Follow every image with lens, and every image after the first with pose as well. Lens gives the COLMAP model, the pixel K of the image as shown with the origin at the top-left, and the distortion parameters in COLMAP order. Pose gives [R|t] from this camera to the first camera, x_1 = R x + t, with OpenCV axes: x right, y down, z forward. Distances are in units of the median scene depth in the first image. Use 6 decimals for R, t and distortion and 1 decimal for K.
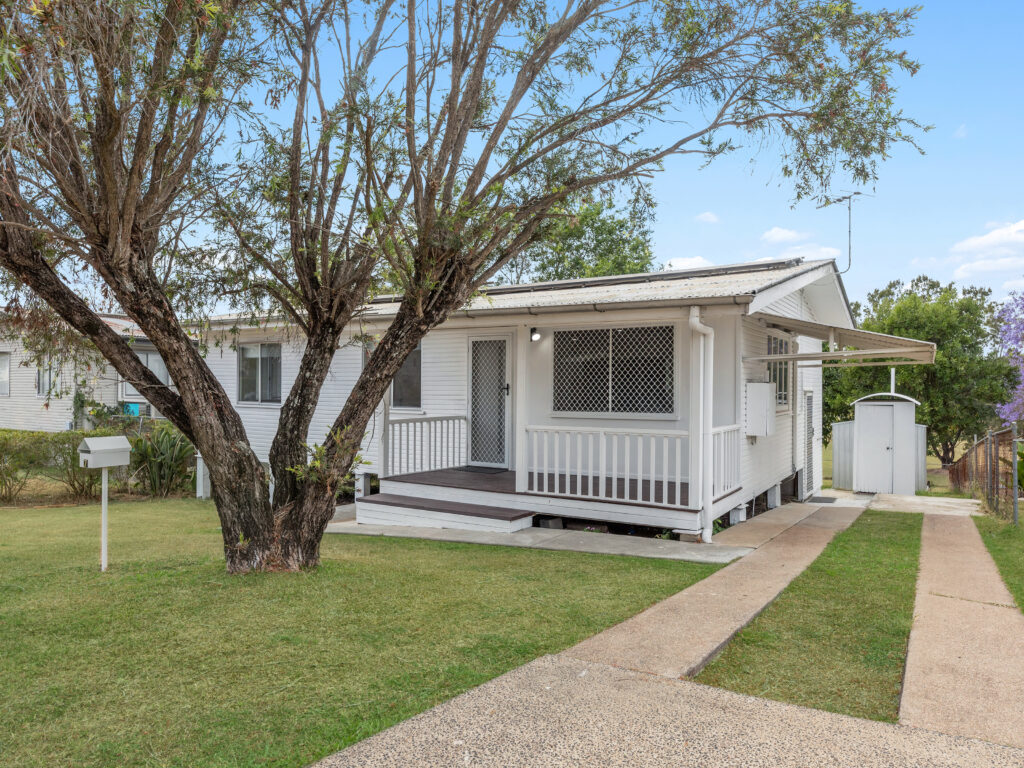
lens RADIAL K [[682.3, 0, 512.0], [0, 682.3, 384.0], [0, 0, 1]] dist [0.003527, -0.000561]
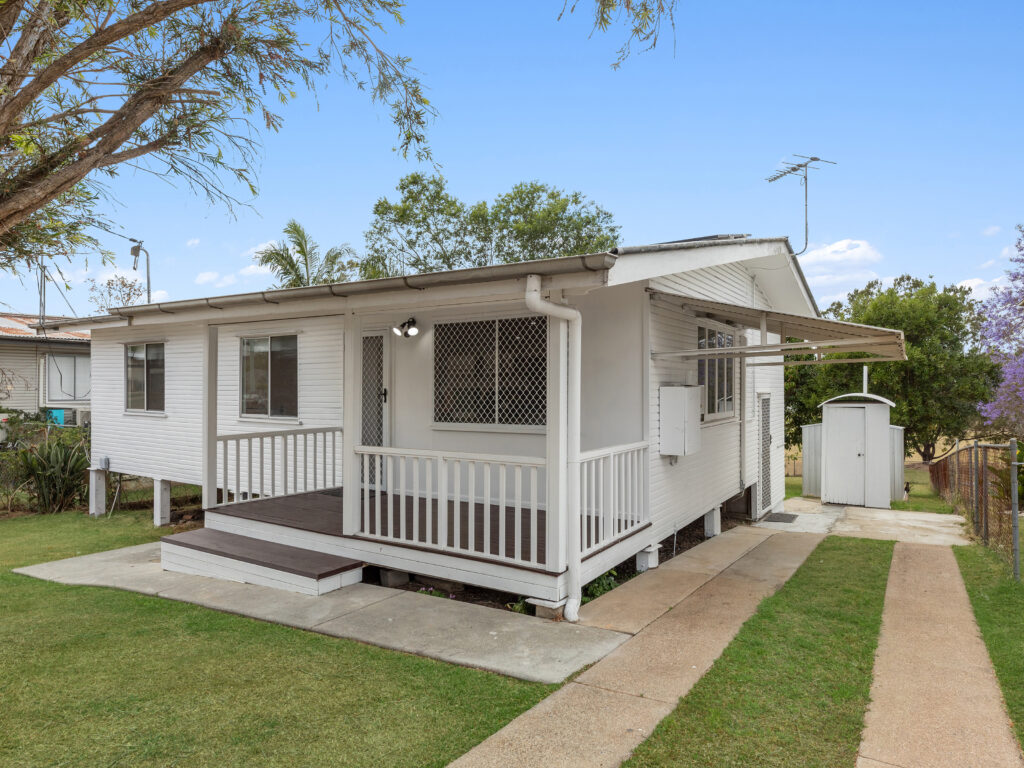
lens RADIAL K [[630.4, 0, 512.0], [0, 630.4, 384.0], [0, 0, 1]] dist [0.000611, 0.000630]
pose [[0.999841, -0.007014, -0.016404, 0.148552], [0.007029, 0.999975, 0.000867, -0.005155], [0.016397, -0.000982, 0.999865, 0.223537]]
